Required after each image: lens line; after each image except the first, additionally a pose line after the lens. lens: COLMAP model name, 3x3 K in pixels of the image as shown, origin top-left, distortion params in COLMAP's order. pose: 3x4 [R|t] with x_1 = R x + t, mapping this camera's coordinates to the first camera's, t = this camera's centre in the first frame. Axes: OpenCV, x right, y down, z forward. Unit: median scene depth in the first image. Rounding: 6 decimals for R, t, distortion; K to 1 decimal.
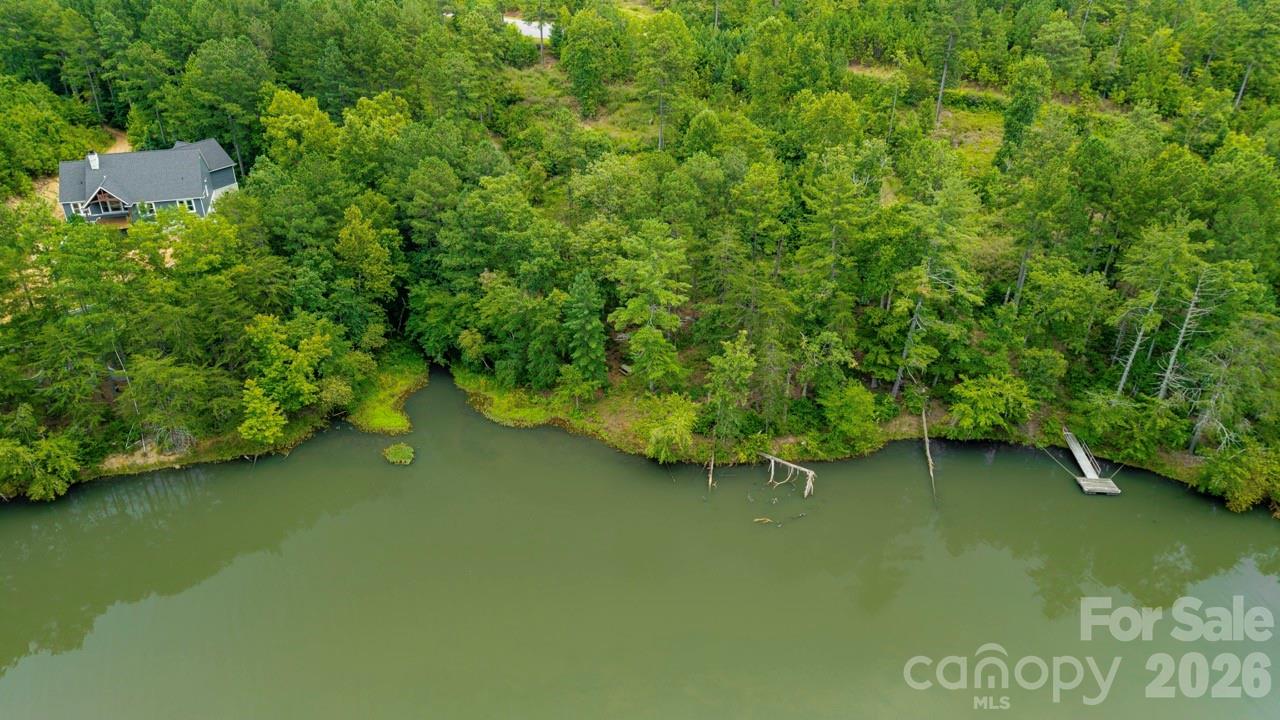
lens RADIAL K [[857.2, 0, 640.0], [0, 857.2, 360.0], [0, 0, 1]] dist [0.058348, -0.086979]
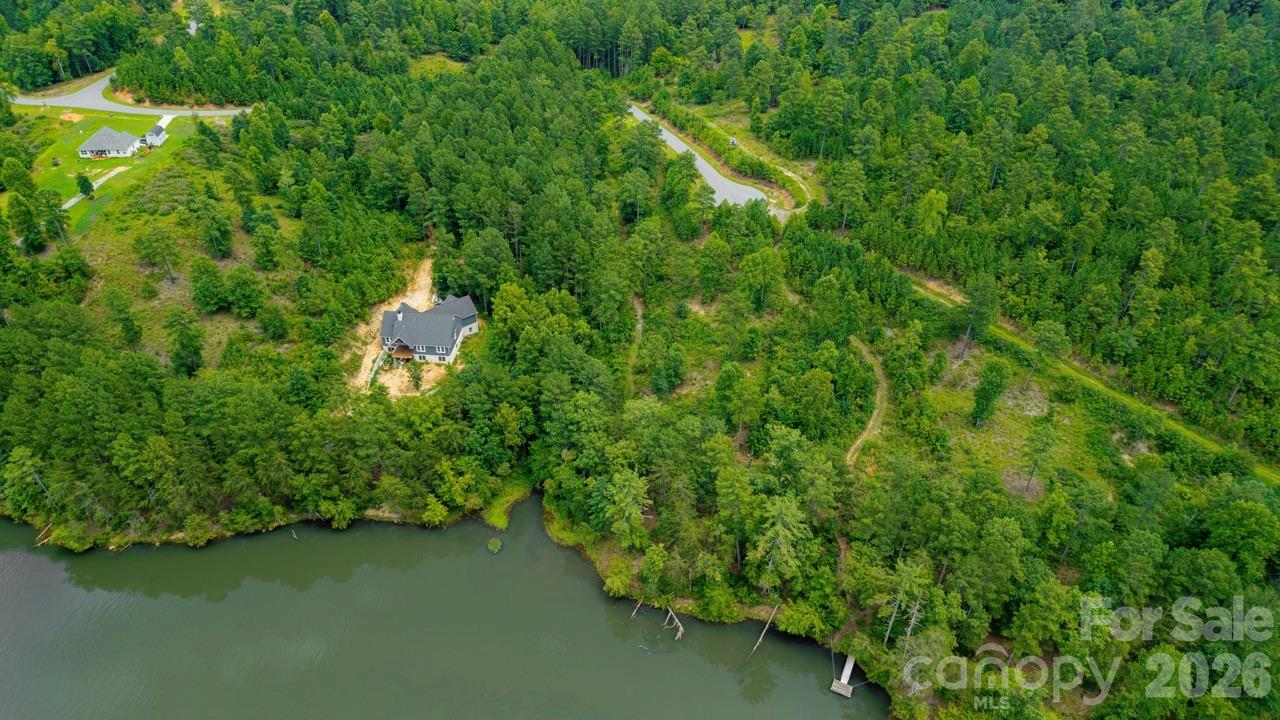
lens RADIAL K [[857.2, 0, 640.0], [0, 857.2, 360.0], [0, 0, 1]] dist [0.058348, -0.086979]
pose [[0.919006, 0.224063, -0.324383, 0.512277], [-0.187720, 0.972233, 0.139731, -0.579205], [0.346684, -0.067520, 0.935549, -0.610693]]
